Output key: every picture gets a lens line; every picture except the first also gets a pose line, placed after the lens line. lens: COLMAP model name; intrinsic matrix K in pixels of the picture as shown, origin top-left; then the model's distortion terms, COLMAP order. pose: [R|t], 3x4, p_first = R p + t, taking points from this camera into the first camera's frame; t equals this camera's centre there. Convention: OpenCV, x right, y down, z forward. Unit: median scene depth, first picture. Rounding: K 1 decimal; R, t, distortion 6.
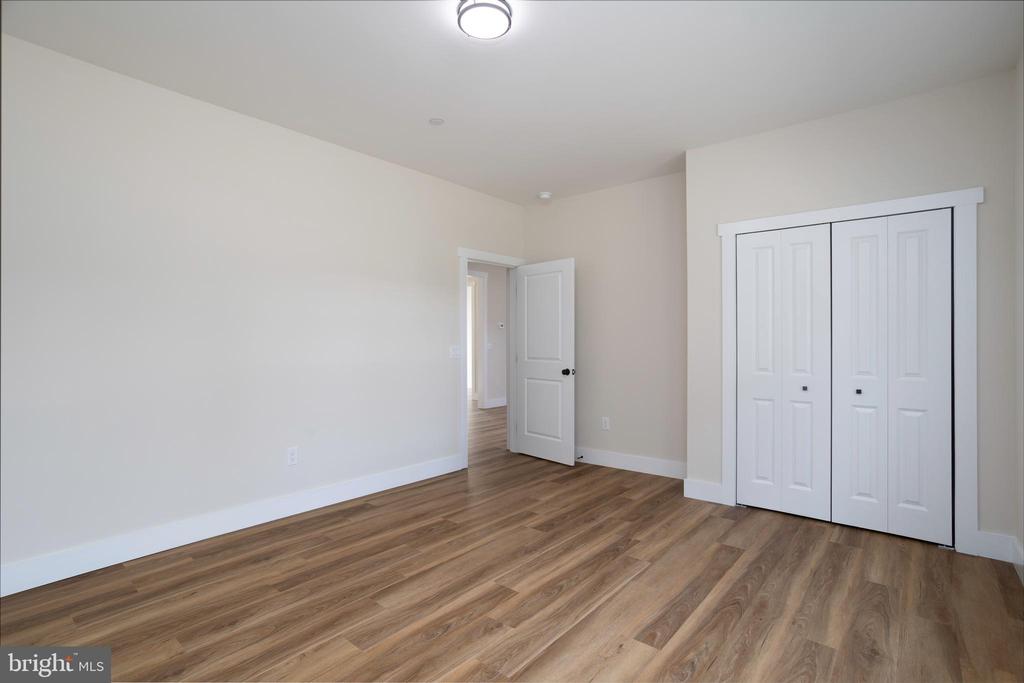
lens RADIAL K [[493.7, 0, 509.5], [0, 493.7, 337.0], [0, 0, 1]] dist [-0.055178, 0.034044]
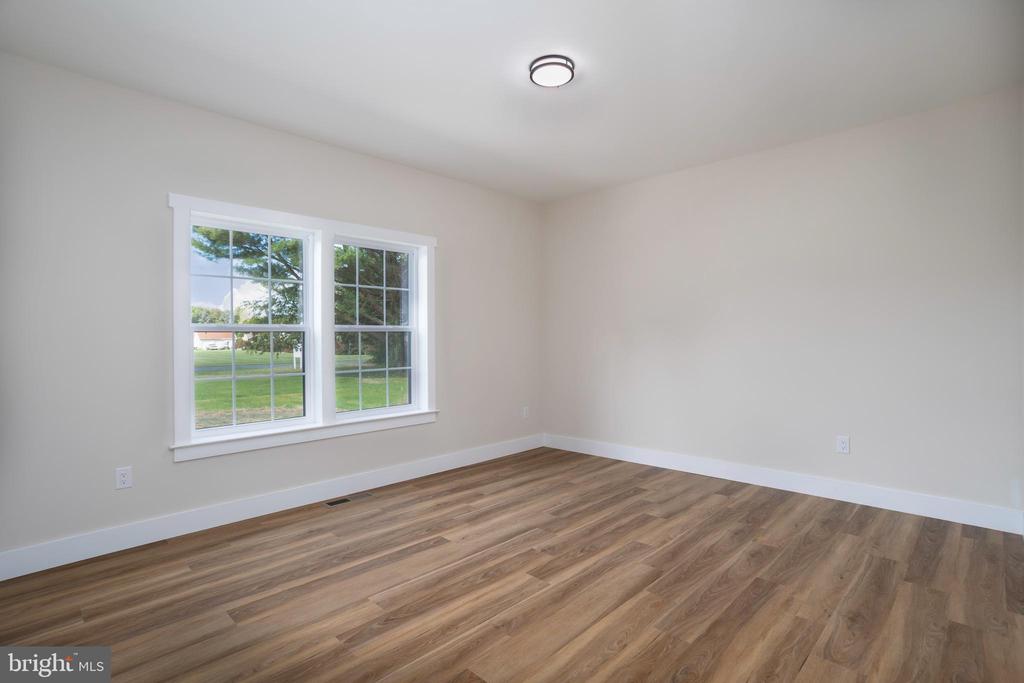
lens RADIAL K [[511.2, 0, 488.9], [0, 511.2, 338.8], [0, 0, 1]] dist [-0.052369, 0.033151]
pose [[-0.993850, 0.012147, 0.110062, -0.026992], [0.011564, 0.999916, -0.005931, 0.015788], [-0.110125, -0.004621, -0.993907, 2.026208]]
